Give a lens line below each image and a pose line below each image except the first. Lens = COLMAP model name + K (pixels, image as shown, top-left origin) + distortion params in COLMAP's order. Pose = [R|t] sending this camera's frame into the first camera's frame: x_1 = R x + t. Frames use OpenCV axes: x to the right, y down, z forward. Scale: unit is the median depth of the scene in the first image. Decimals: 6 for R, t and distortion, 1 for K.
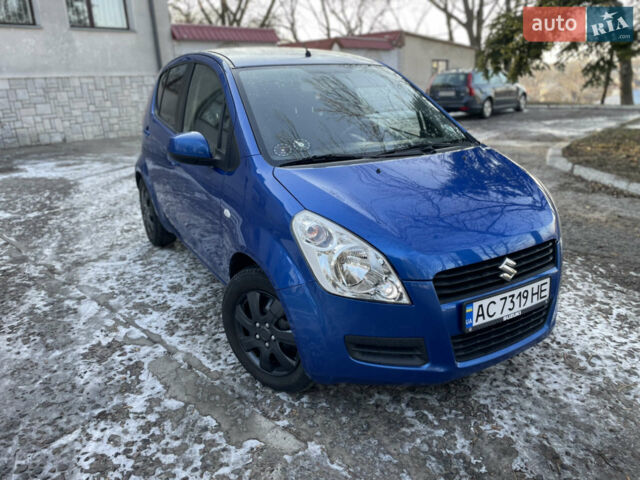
lens RADIAL K [[485.7, 0, 324.5], [0, 485.7, 231.0], [0, 0, 1]] dist [0.081505, -0.101537]
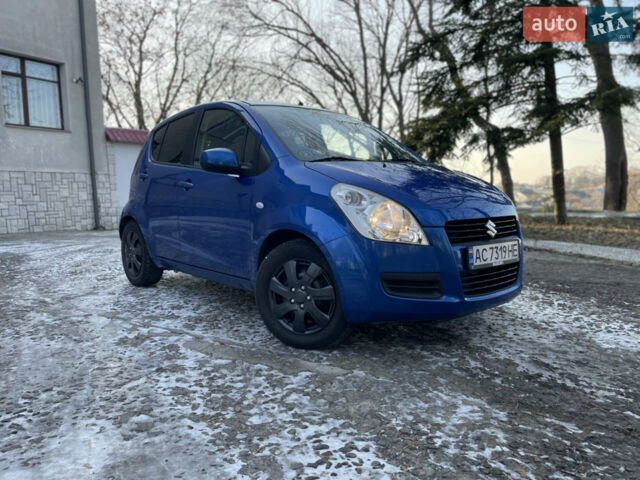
lens RADIAL K [[486.8, 0, 313.1], [0, 486.8, 237.4], [0, 0, 1]] dist [0.082671, -0.105136]
pose [[0.986513, -0.006222, 0.163566, -0.284551], [0.042134, 0.975258, -0.217018, 0.329855], [-0.158169, 0.220983, 0.962366, -0.176778]]
